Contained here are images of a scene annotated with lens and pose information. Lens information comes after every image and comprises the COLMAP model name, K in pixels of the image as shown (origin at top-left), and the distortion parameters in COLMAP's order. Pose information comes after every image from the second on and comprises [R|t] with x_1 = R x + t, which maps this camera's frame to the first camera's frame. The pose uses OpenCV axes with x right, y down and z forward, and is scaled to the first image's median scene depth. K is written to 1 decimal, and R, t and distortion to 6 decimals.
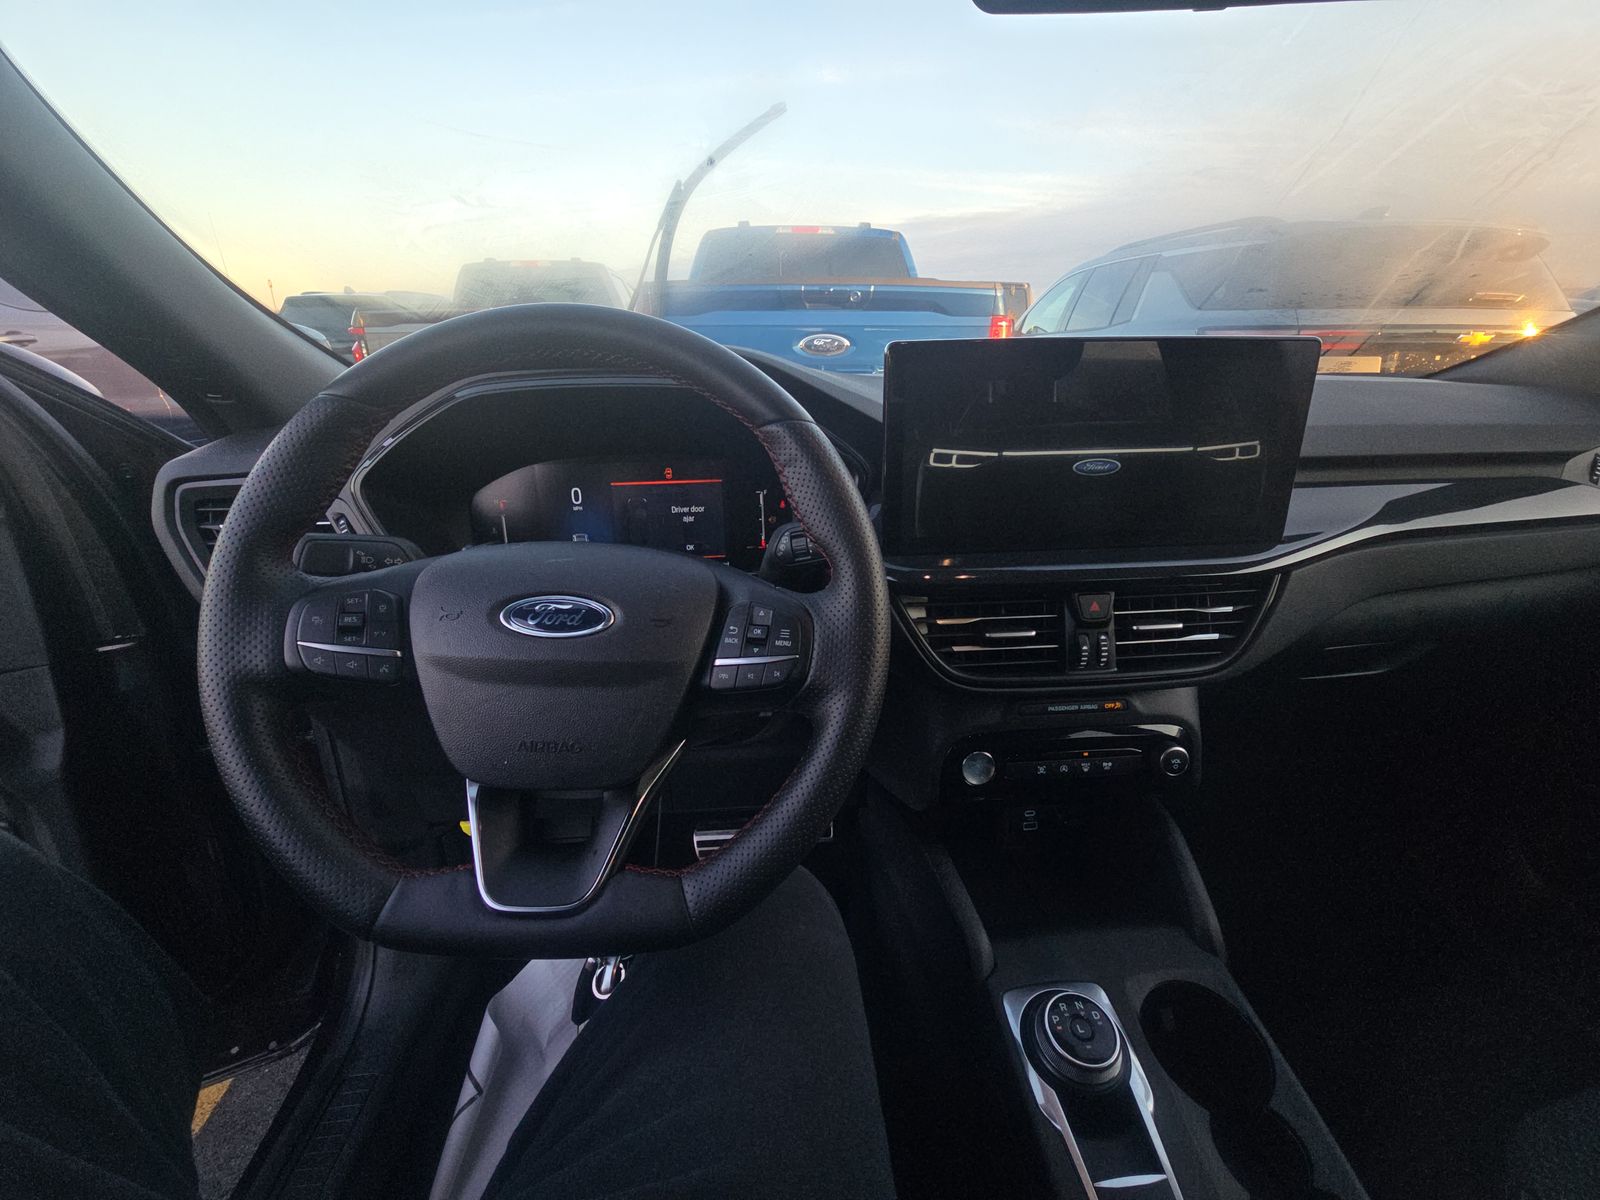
lens RADIAL K [[633.5, 0, 807.3], [0, 633.5, 596.5], [0, 0, 1]] dist [0.001826, 0.000034]
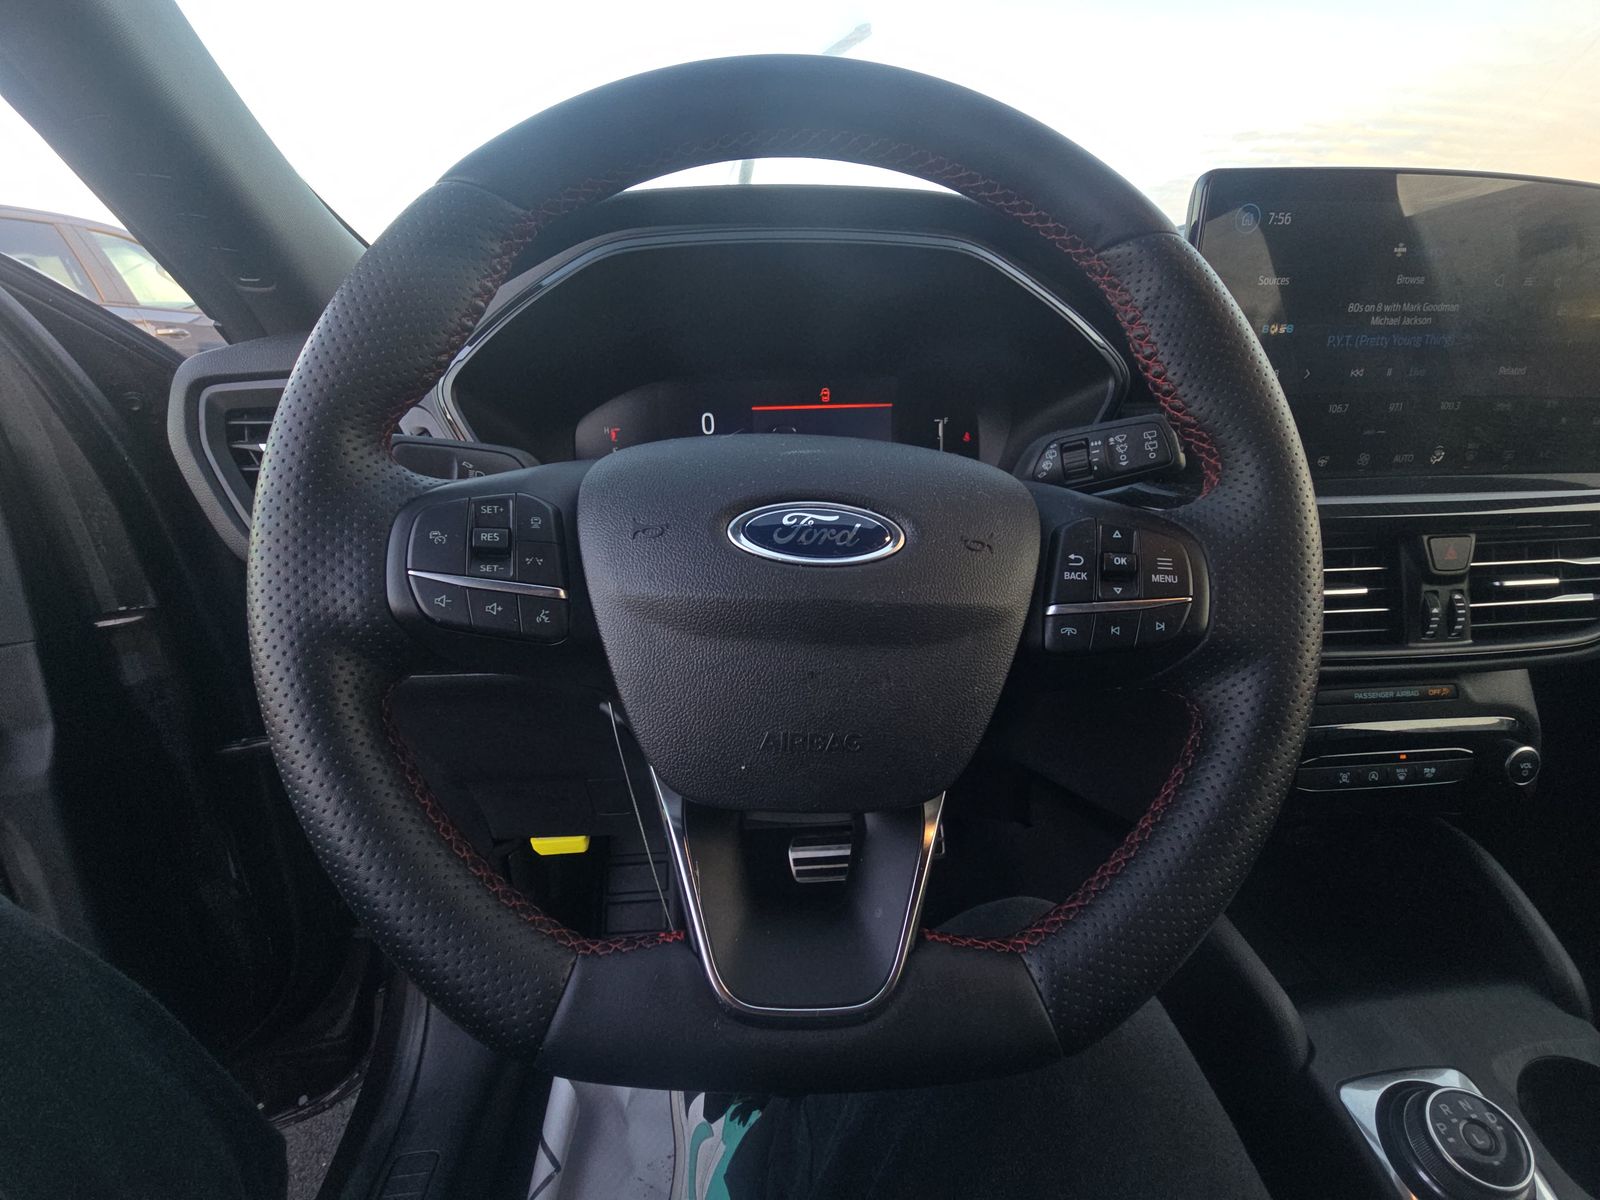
lens RADIAL K [[633.5, 0, 807.3], [0, 633.5, 596.5], [0, 0, 1]] dist [0.001826, 0.000034]
pose [[0.999985, -0.000788, -0.005340, -0.285522], [0.000759, 0.999985, -0.005498, 0.069130], [0.005344, 0.005494, 0.999971, 0.267801]]
